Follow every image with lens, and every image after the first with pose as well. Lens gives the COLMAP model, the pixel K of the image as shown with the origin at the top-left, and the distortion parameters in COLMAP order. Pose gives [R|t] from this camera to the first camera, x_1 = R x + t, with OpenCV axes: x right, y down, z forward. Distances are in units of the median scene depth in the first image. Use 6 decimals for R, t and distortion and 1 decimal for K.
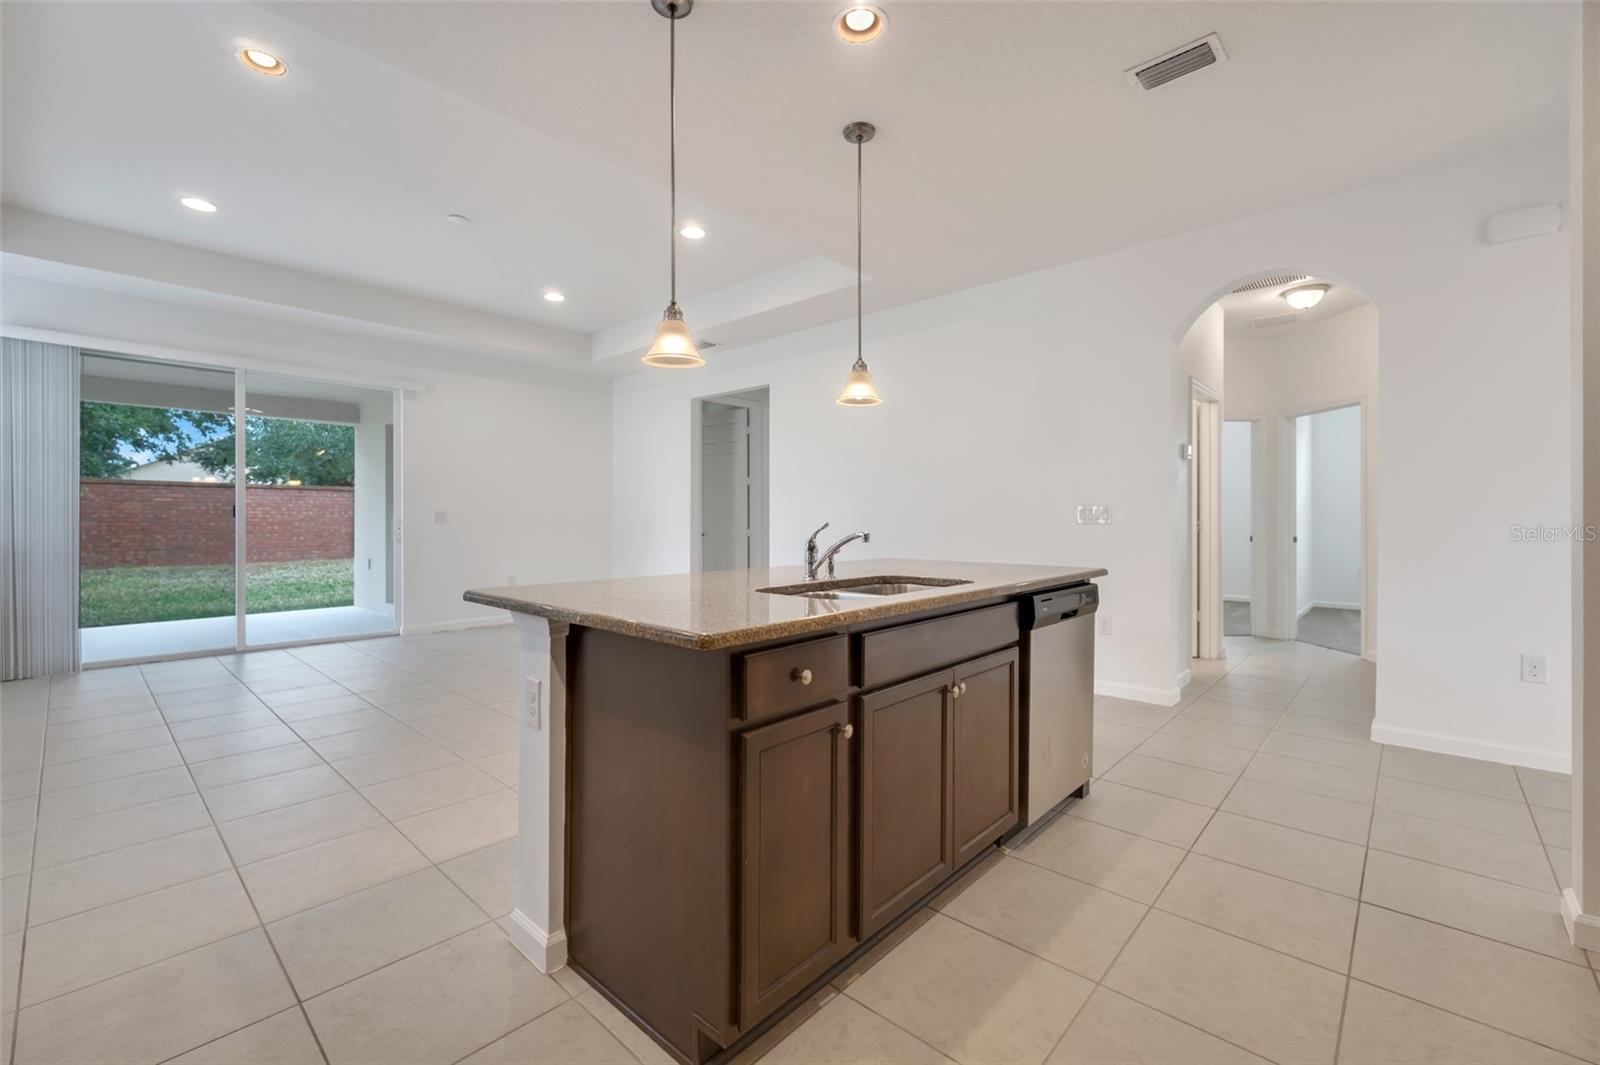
lens RADIAL K [[671.6, 0, 800.0], [0, 671.6, 527.2], [0, 0, 1]] dist [0.000320, 0.000020]
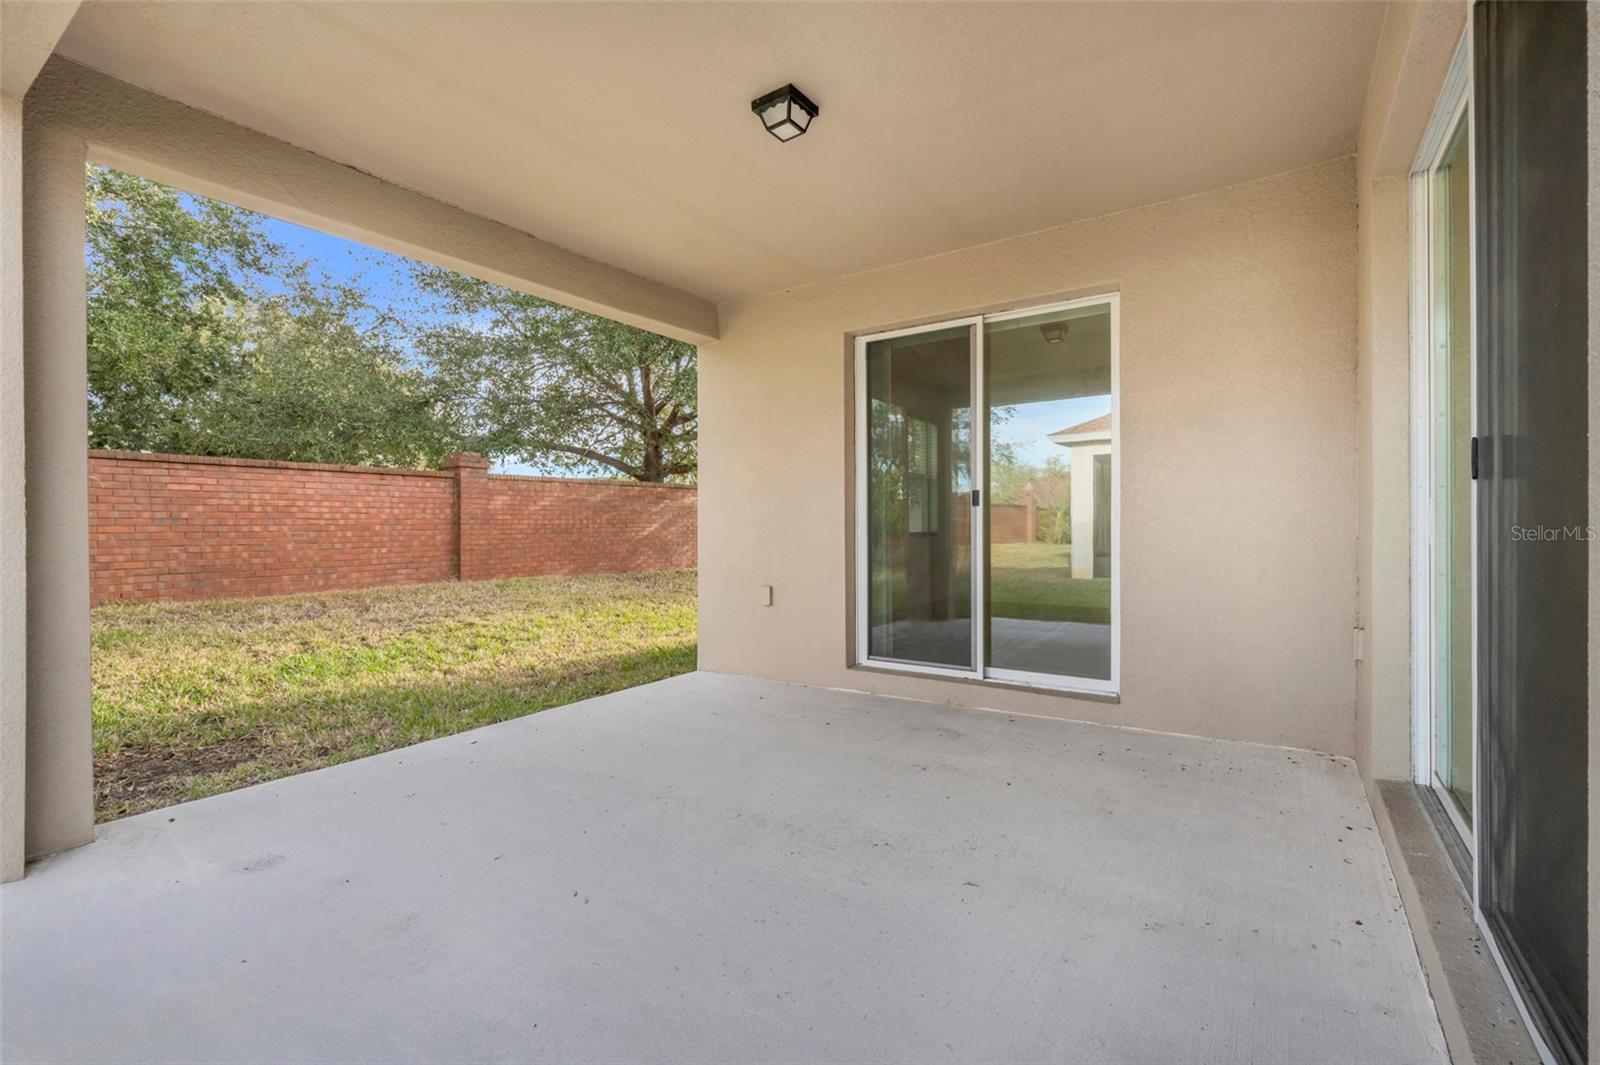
lens RADIAL K [[715.6, 0, 798.8], [0, 715.6, 530.1], [0, 0, 1]] dist [-0.000365, -0.000024]
pose [[0.989478, -0.006492, 0.144539, -0.487543], [0.006853, 0.999975, -0.002001, 0.001182], [-0.144523, 0.002971, 0.989497, 0.292676]]
